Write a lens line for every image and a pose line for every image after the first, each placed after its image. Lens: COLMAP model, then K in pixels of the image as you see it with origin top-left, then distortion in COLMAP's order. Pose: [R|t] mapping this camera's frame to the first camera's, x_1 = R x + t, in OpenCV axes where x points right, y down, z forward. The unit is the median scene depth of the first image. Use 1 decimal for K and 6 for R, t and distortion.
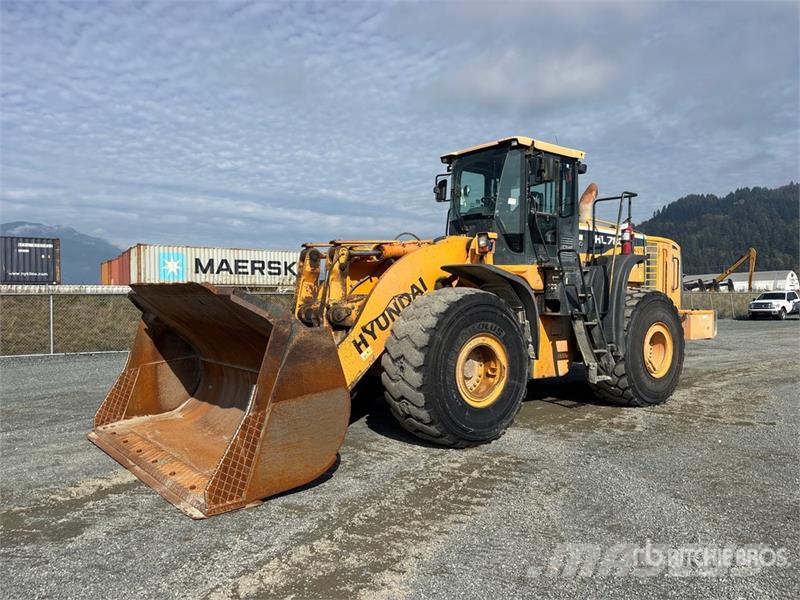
lens RADIAL K [[608.6, 0, 405.1], [0, 608.6, 313.3], [0, 0, 1]] dist [0.044828, -0.046805]
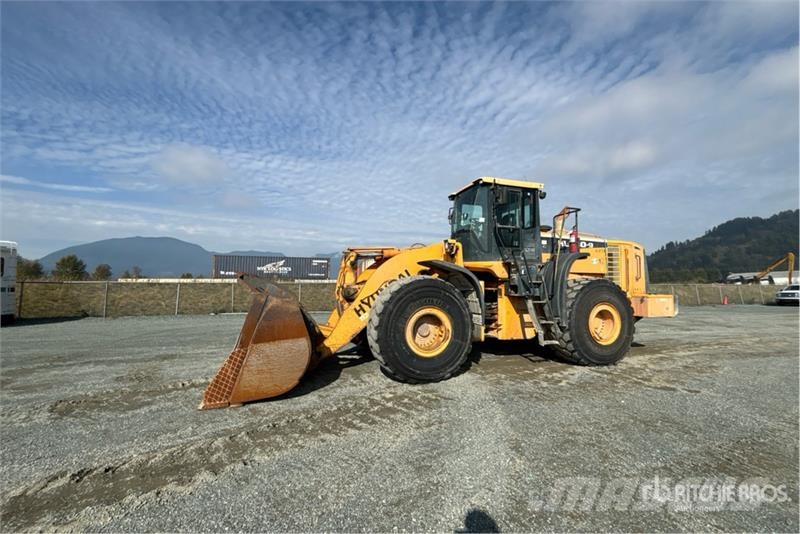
lens RADIAL K [[325.5, 0, 401.6], [0, 325.5, 269.4], [0, 0, 1]] dist [0.000626, 0.000122]
pose [[0.929323, -0.014041, -0.369002, 0.292195], [-0.016090, 0.996788, -0.078451, 0.005909], [0.368918, 0.078844, 0.926112, 0.193554]]
